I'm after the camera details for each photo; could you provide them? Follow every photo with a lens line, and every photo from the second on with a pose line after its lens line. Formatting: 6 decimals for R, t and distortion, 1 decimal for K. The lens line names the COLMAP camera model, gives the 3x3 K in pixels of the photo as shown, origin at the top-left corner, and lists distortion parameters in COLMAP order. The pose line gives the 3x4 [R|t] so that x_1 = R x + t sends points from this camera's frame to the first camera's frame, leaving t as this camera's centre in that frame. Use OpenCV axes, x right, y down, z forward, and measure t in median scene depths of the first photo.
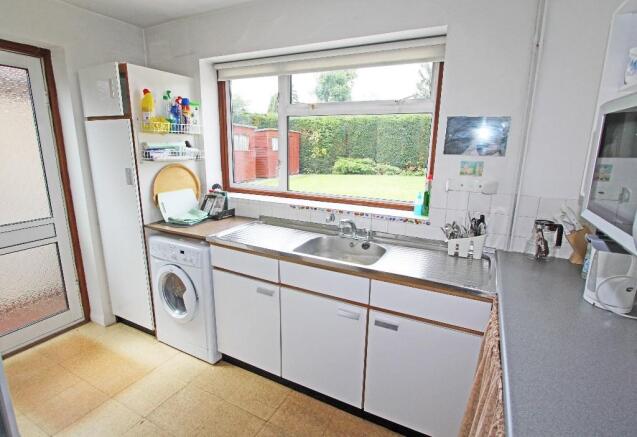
lens RADIAL K [[316.2, 0, 320.0], [0, 316.2, 216.7], [0, 0, 1]] dist [-0.006511, -0.000111]
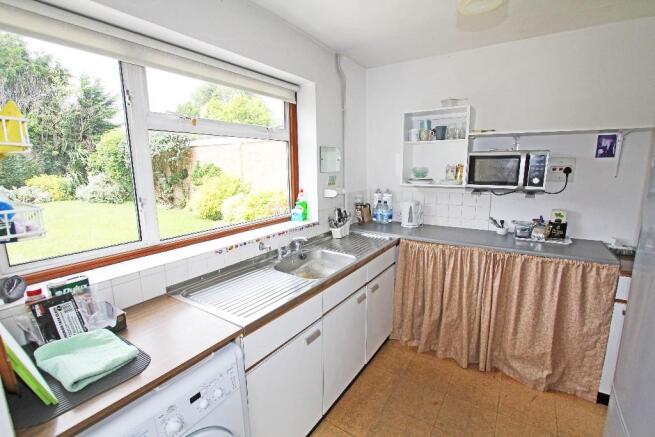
lens RADIAL K [[306.4, 0, 327.7], [0, 306.4, 218.8], [0, 0, 1]] dist [-0.003000, -0.000688]
pose [[0.101016, -0.196951, 0.975195, -0.823888], [0.229985, 0.958282, 0.169712, -0.186703], [-0.967937, 0.207136, 0.142098, 0.679140]]
